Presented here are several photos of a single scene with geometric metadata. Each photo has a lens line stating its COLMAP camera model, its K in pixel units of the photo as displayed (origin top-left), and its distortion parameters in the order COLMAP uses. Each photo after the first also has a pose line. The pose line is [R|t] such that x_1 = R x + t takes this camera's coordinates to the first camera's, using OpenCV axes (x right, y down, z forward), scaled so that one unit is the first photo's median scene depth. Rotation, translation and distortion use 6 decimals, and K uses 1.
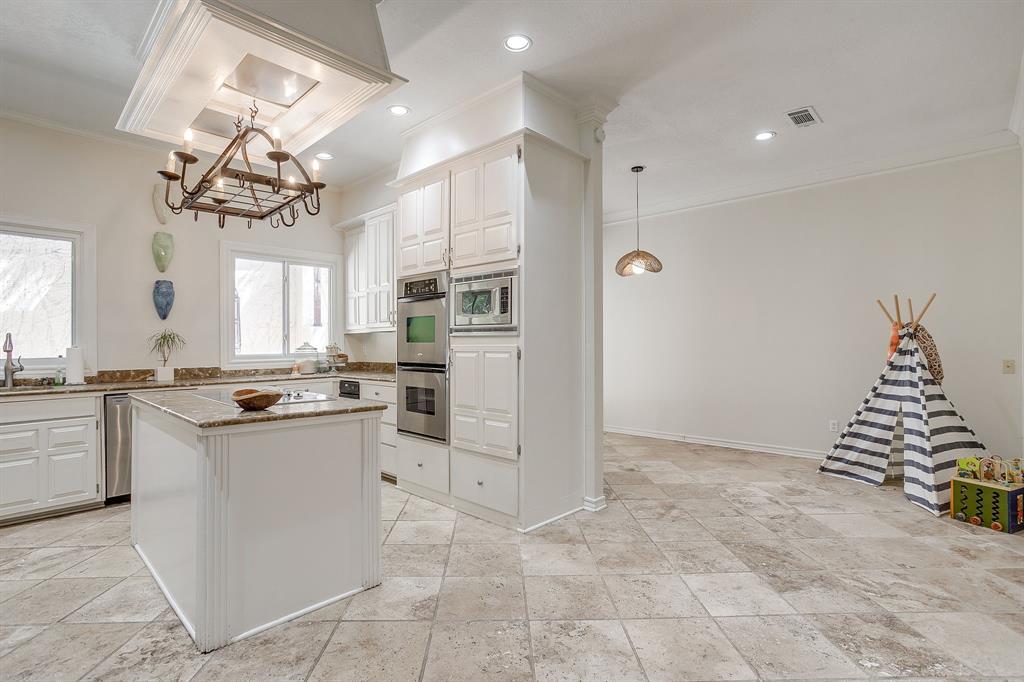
lens RADIAL K [[498.4, 0, 509.2], [0, 498.4, 338.3], [0, 0, 1]] dist [-0.056871, 0.035265]
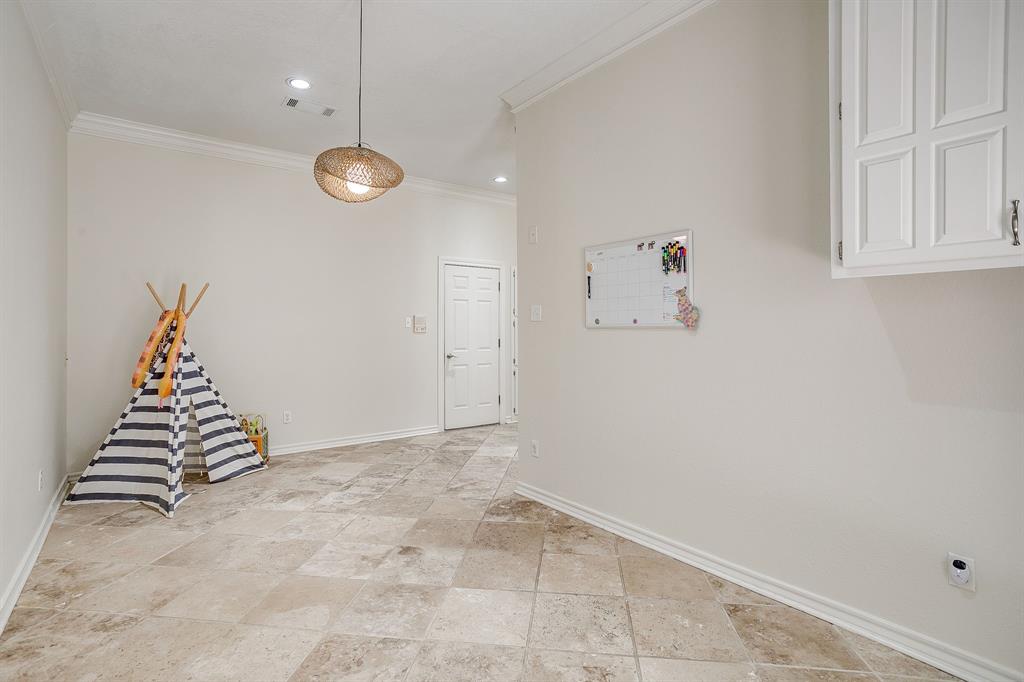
lens RADIAL K [[498.4, 0, 509.2], [0, 498.4, 338.3], [0, 0, 1]] dist [-0.056871, 0.035265]
pose [[-0.987031, 0.001168, 0.160525, 0.041031], [0.002640, 0.999956, 0.008960, 0.013672], [-0.160507, 0.009268, -0.986991, 1.872691]]
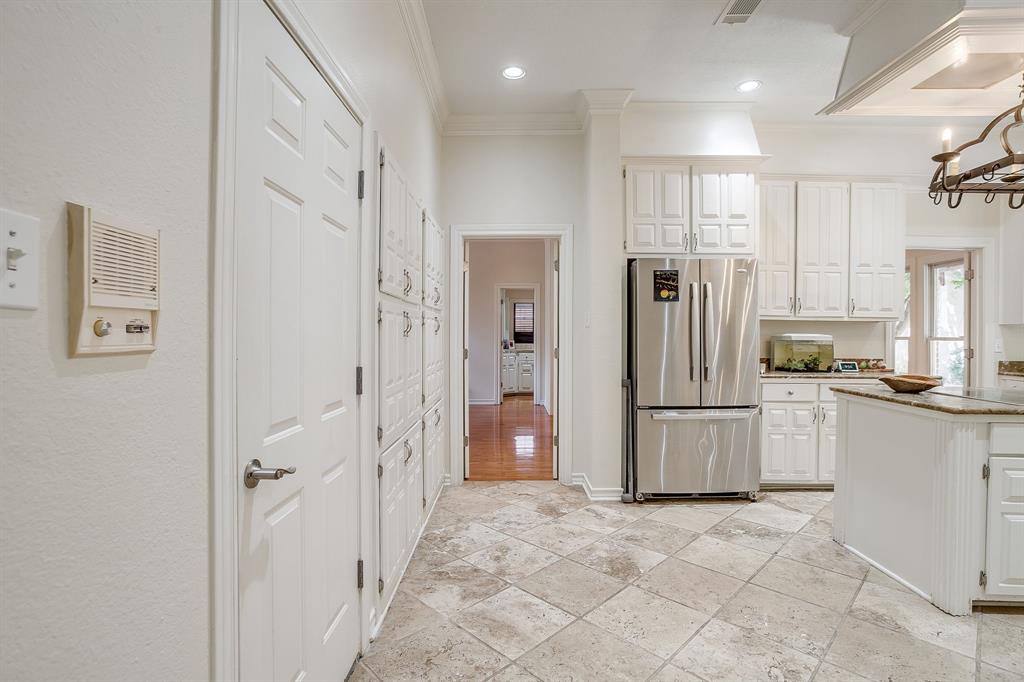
lens RADIAL K [[498.4, 0, 509.2], [0, 498.4, 338.3], [0, 0, 1]] dist [-0.056871, 0.035265]
pose [[-0.729391, 0.006741, -0.684064, 0.558360], [0.004046, 0.999976, 0.005539, 0.002365], [0.684085, 0.001272, -0.729401, 0.685492]]
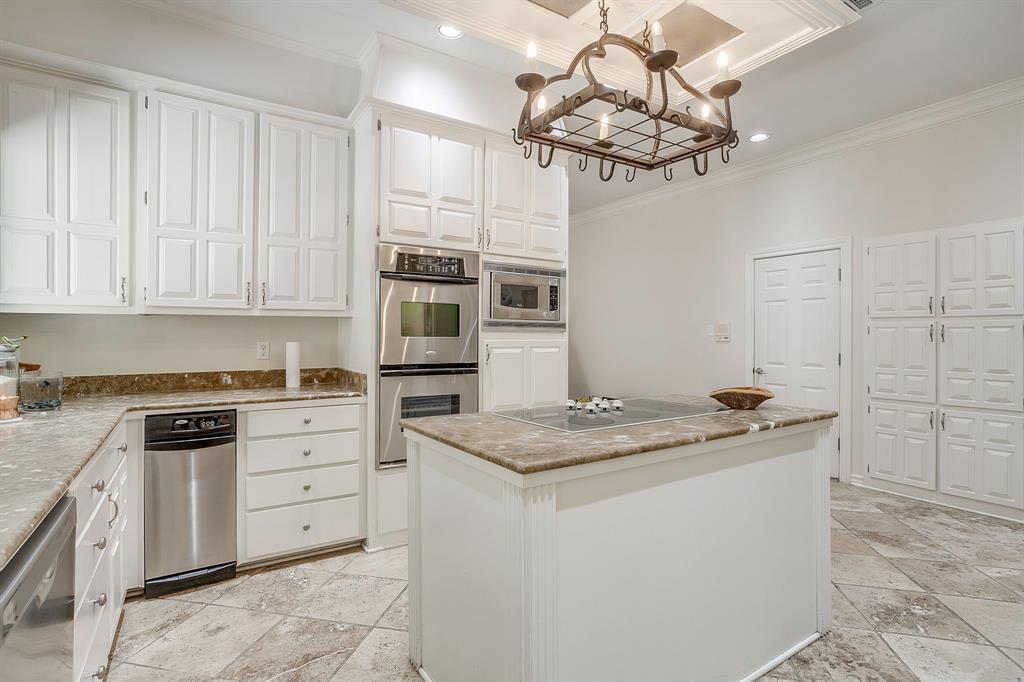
lens RADIAL K [[498.4, 0, 509.2], [0, 498.4, 338.3], [0, 0, 1]] dist [-0.056871, 0.035265]
pose [[0.241110, 0.002729, 0.970494, -0.886059], [-0.014730, 0.999891, 0.000848, 0.008070], [-0.970386, -0.014500, 0.241124, 0.692829]]
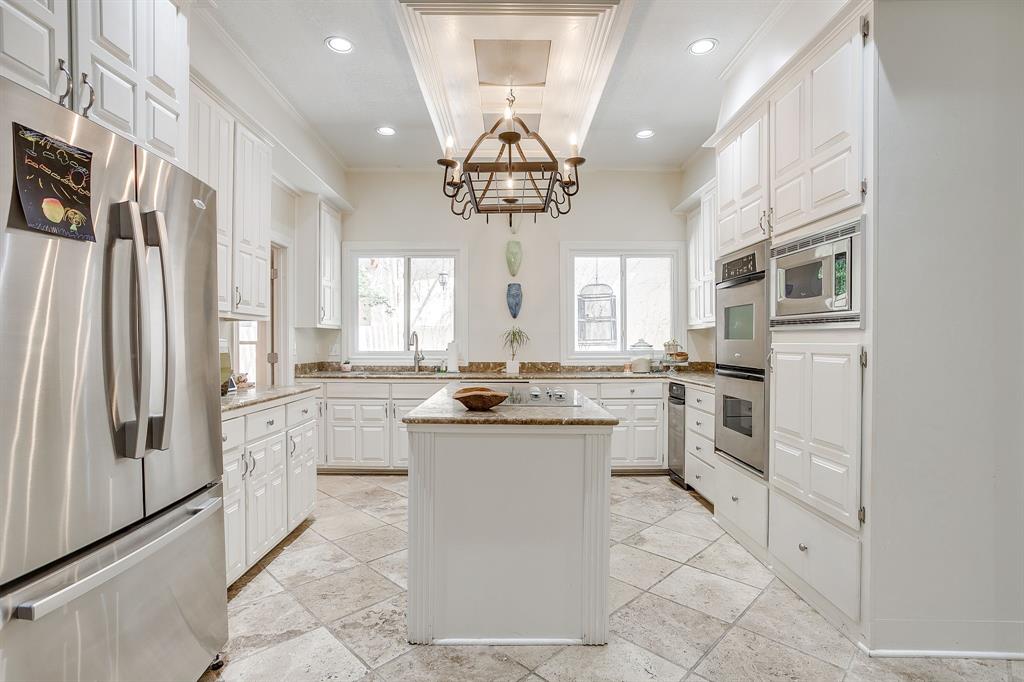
lens RADIAL K [[498.4, 0, 509.2], [0, 498.4, 338.3], [0, 0, 1]] dist [-0.056871, 0.035265]
pose [[0.689427, 0.001898, -0.724352, 0.125484], [0.002613, 0.999984, 0.005108, 0.001789], [0.724350, -0.005414, 0.689411, 0.216907]]
